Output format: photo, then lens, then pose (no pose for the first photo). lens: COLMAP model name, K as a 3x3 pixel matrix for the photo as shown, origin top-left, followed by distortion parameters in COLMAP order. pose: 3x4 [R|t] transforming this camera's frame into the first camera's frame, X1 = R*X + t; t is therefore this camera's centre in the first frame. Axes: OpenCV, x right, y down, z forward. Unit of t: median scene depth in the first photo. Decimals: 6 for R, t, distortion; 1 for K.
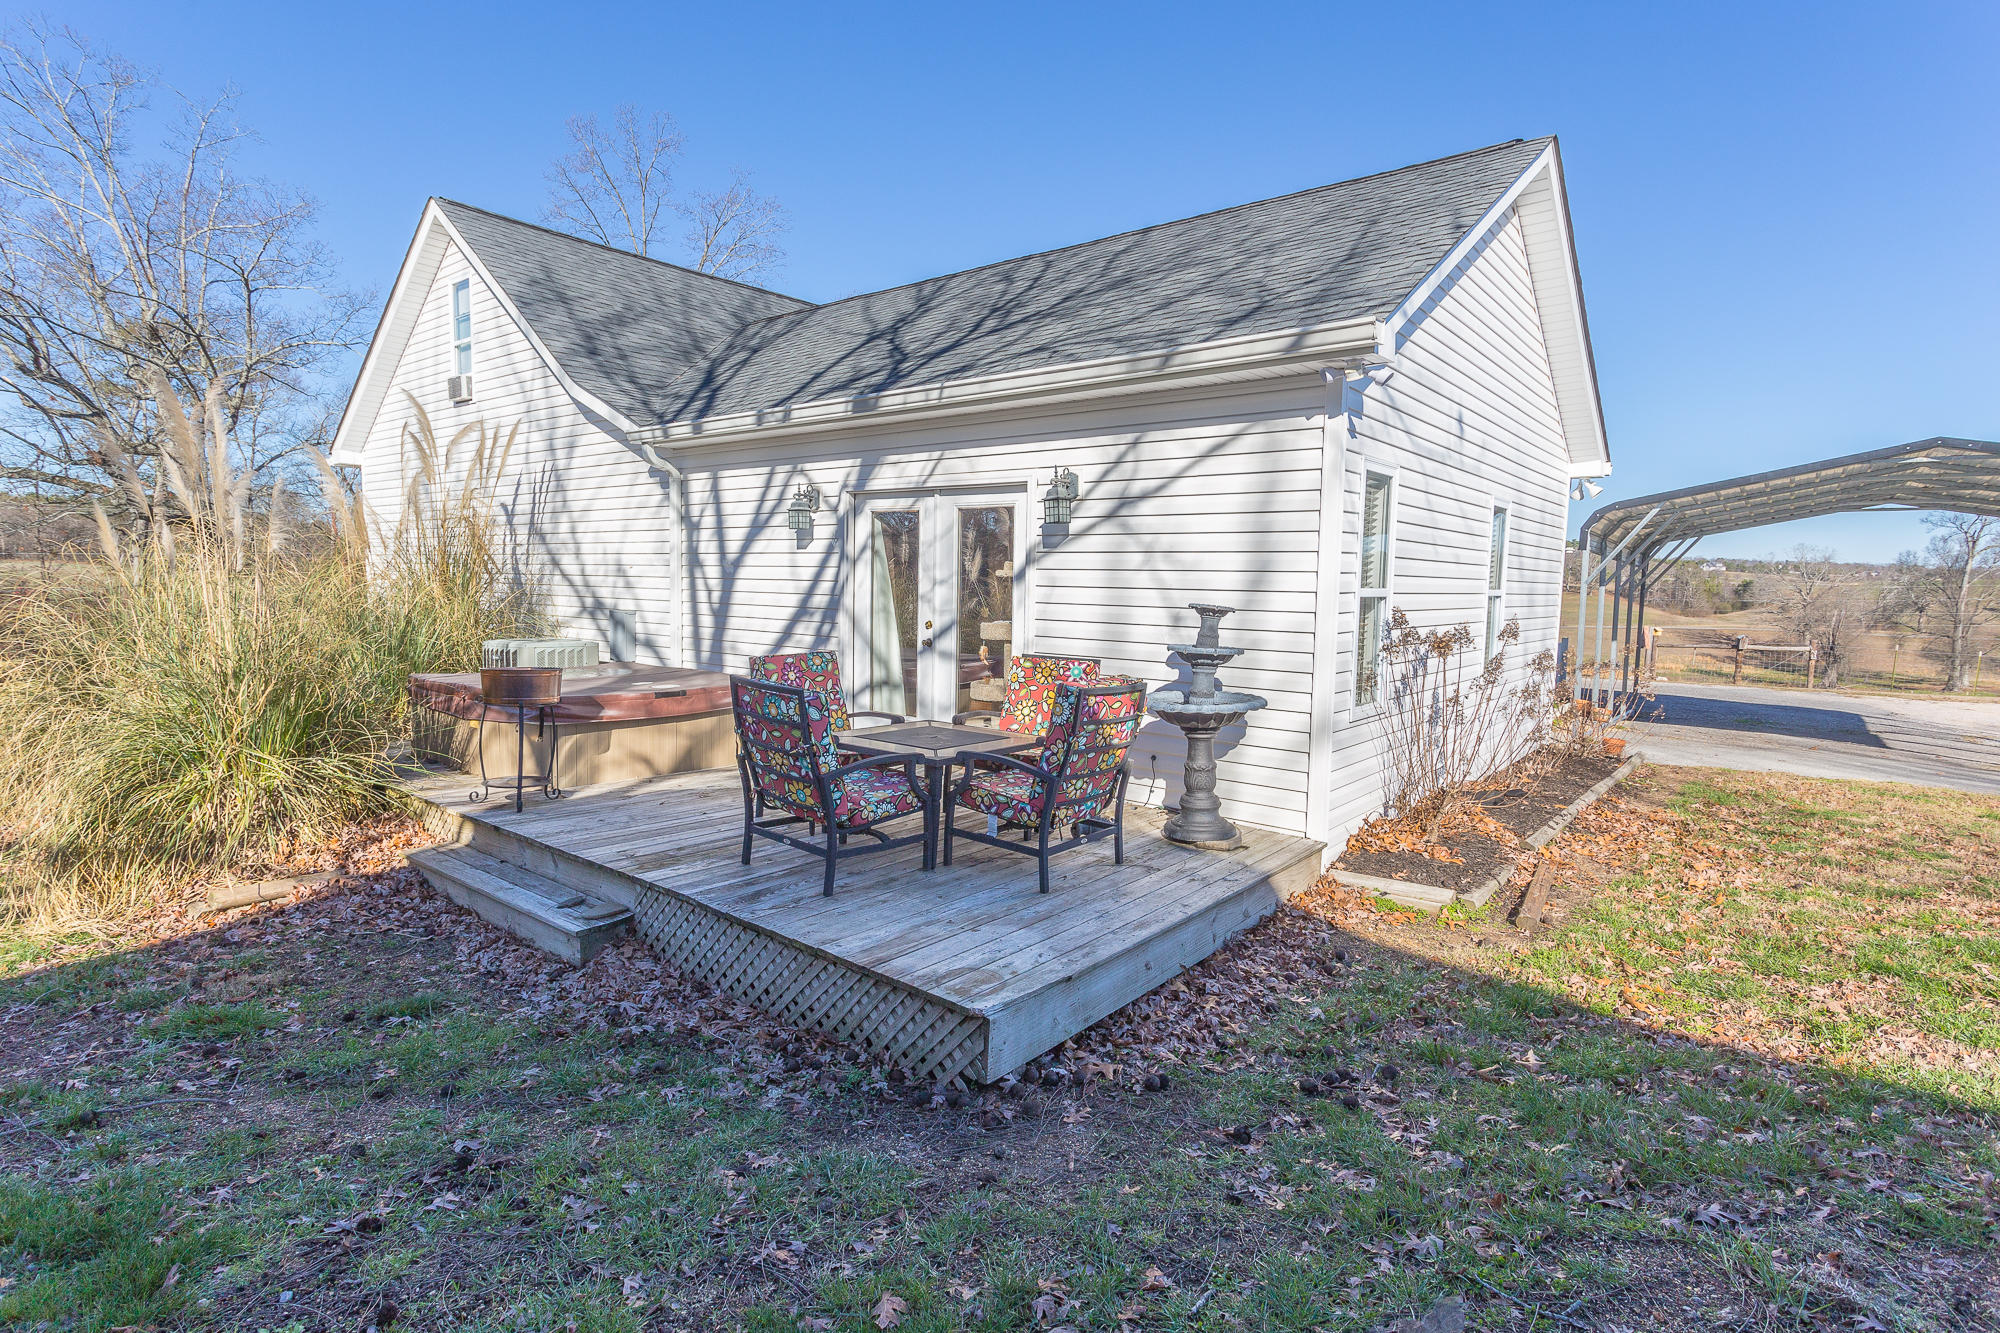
lens RADIAL K [[1000.2, 0, 994.4], [0, 1000.2, 660.9], [0, 0, 1]] dist [0.010703, -0.001096]
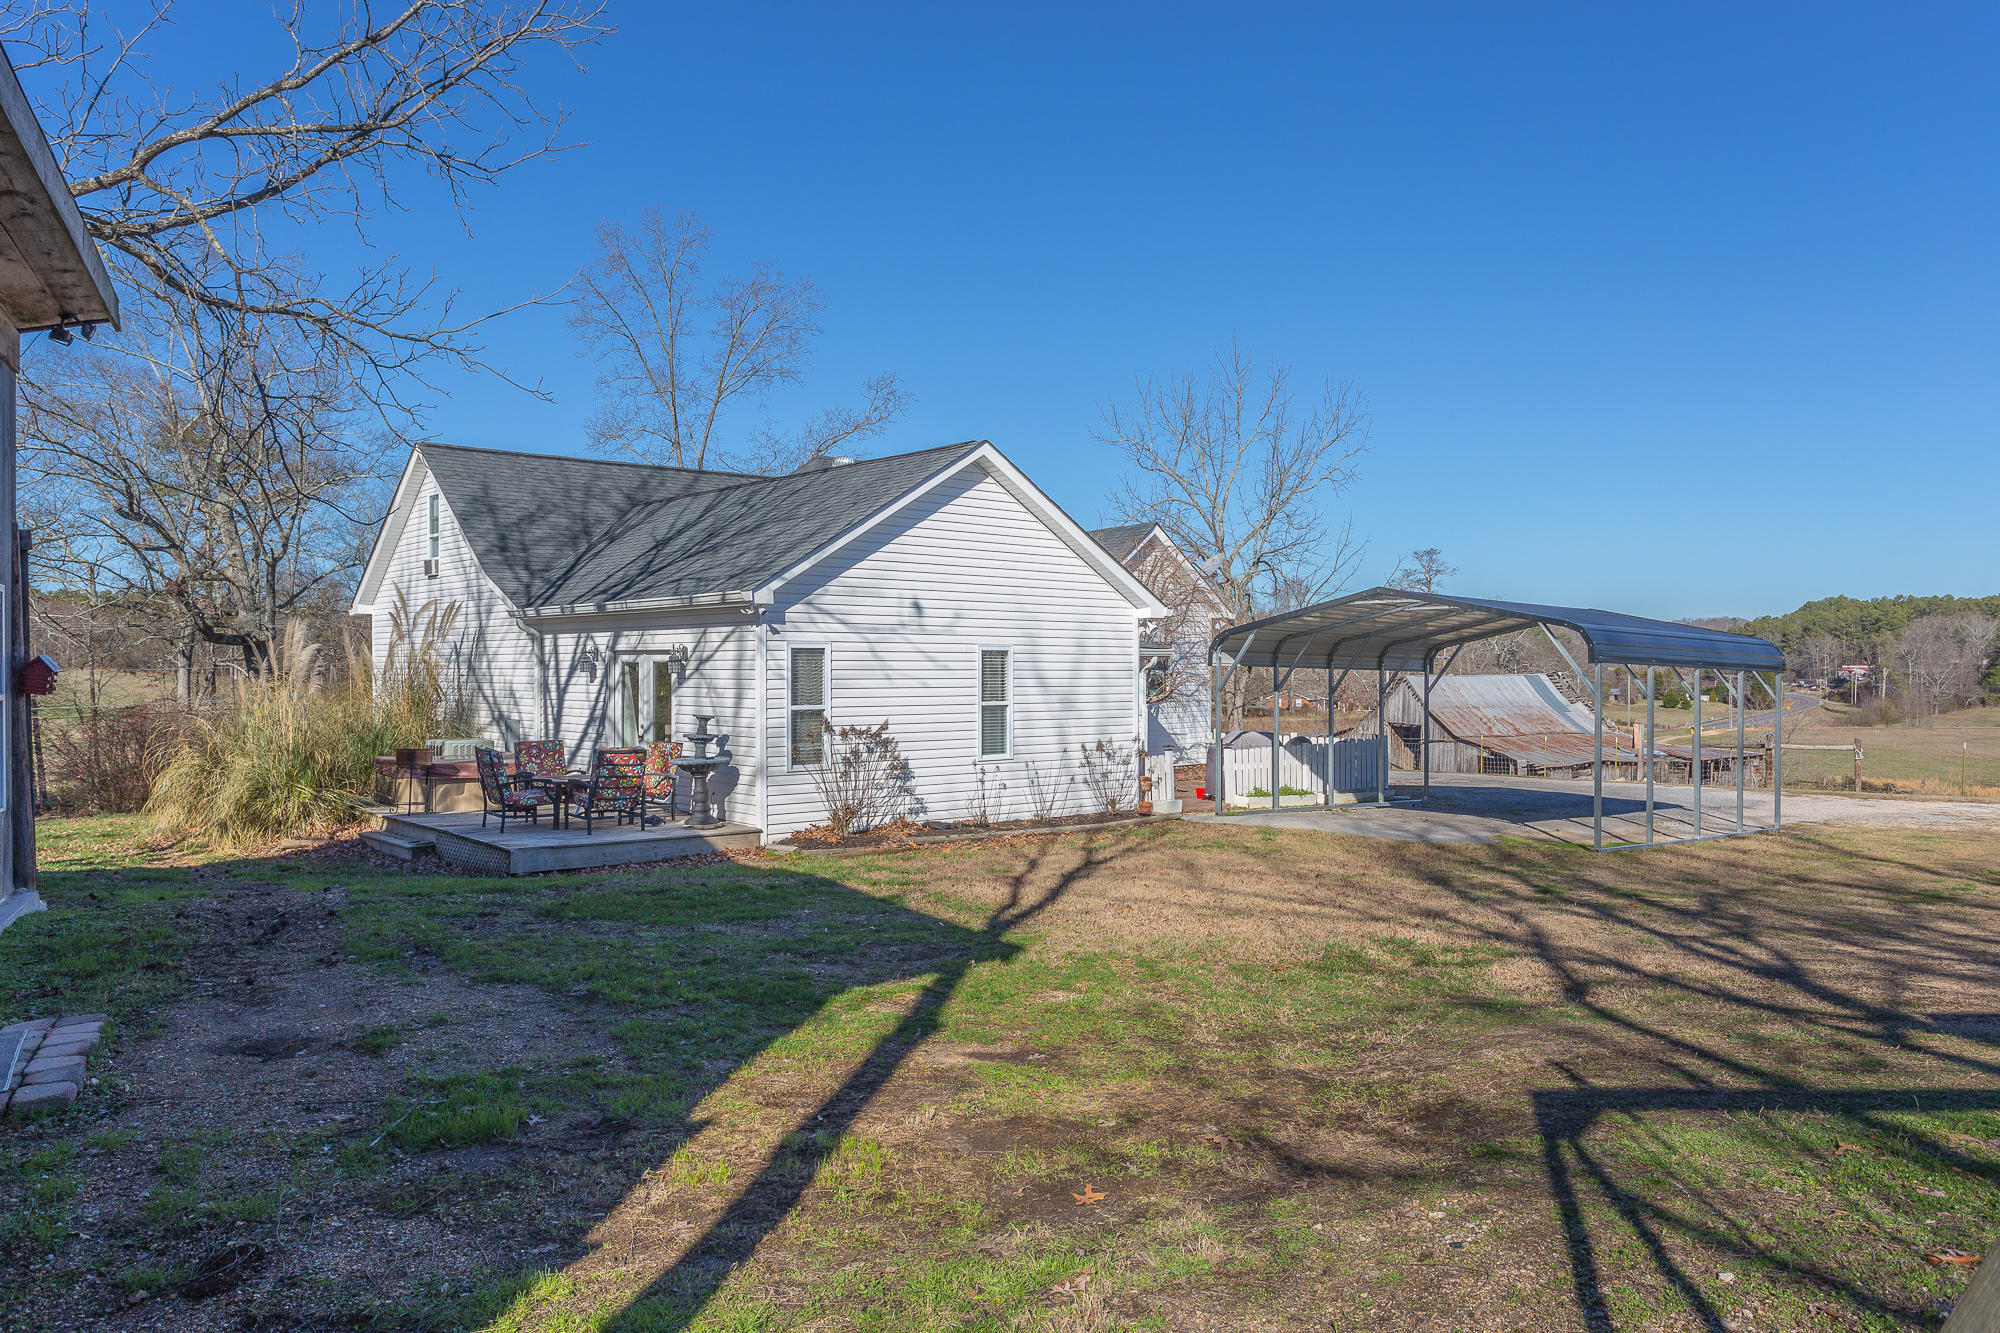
lens RADIAL K [[1417.1, 0, 1002.8], [0, 1417.1, 671.8], [0, 0, 1]] dist [-0.003759, 0.005284]
pose [[0.985859, -0.016759, -0.166738, 0.837495], [0.003476, 0.996817, -0.079642, 0.059245], [0.167542, 0.077937, 0.982779, -1.159190]]
